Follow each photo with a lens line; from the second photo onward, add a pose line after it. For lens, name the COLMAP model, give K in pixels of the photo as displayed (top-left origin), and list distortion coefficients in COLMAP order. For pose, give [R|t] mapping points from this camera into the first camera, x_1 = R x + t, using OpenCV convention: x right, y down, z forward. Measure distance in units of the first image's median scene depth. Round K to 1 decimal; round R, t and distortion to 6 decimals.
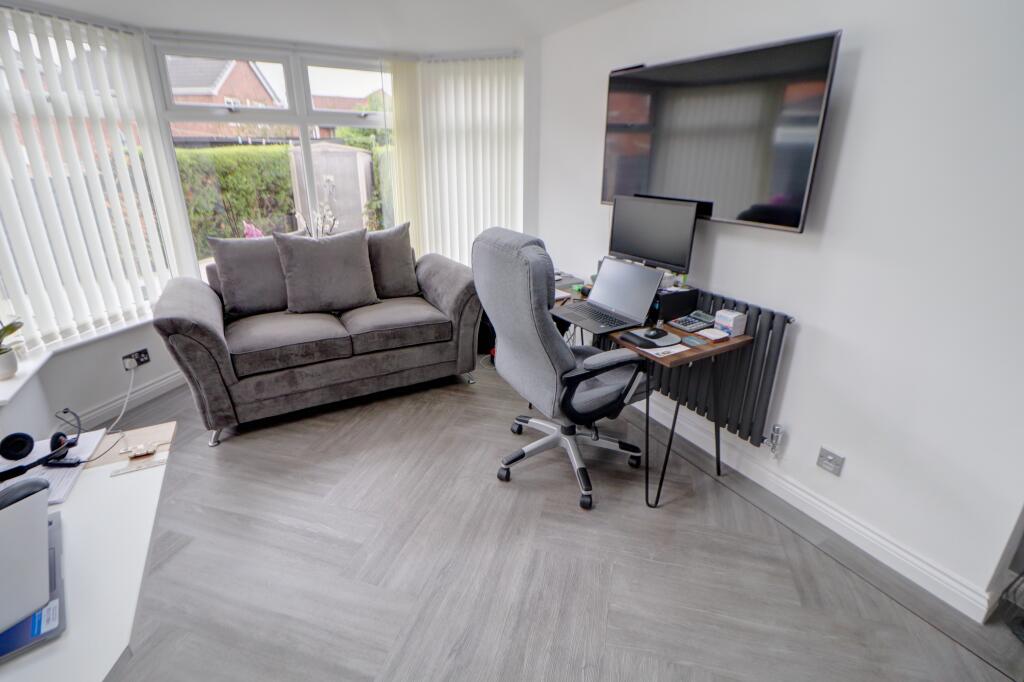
lens RADIAL K [[469.7, 0, 514.6], [0, 469.7, 319.1], [0, 0, 1]] dist [-0.000106, -0.013008]
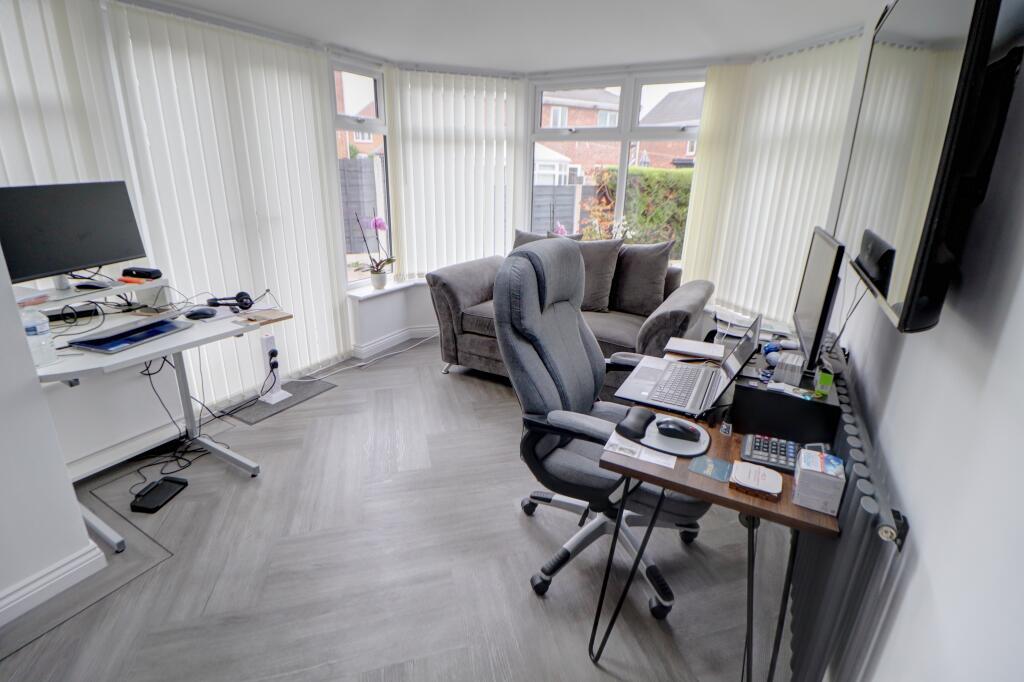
lens RADIAL K [[469.7, 0, 514.6], [0, 469.7, 319.1], [0, 0, 1]] dist [-0.000106, -0.013008]
pose [[0.523034, 0.261215, -0.811297, 0.446901], [-0.297610, 0.947936, 0.113343, -0.080958], [0.798664, 0.182167, 0.573543, 0.283046]]
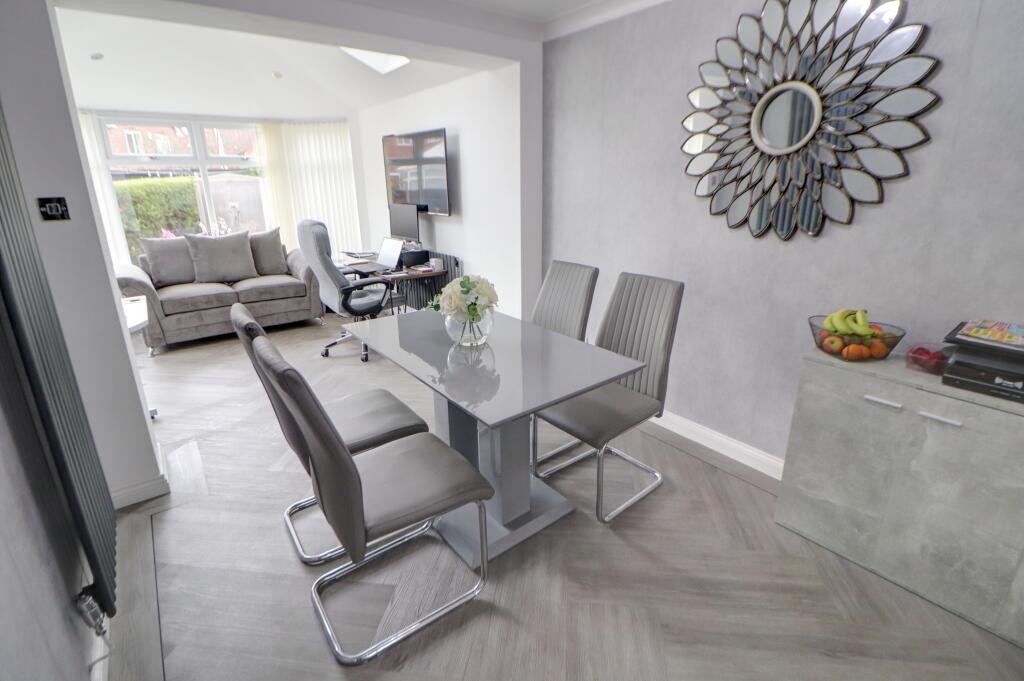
lens RADIAL K [[469.7, 0, 514.6], [0, 469.7, 318.6], [0, 0, 1]] dist [-0.000106, -0.013008]
pose [[0.987953, -0.059460, 0.142877, 0.338677], [0.066293, 0.996849, -0.043550, 0.239173], [-0.139838, 0.052497, 0.988782, -0.690938]]
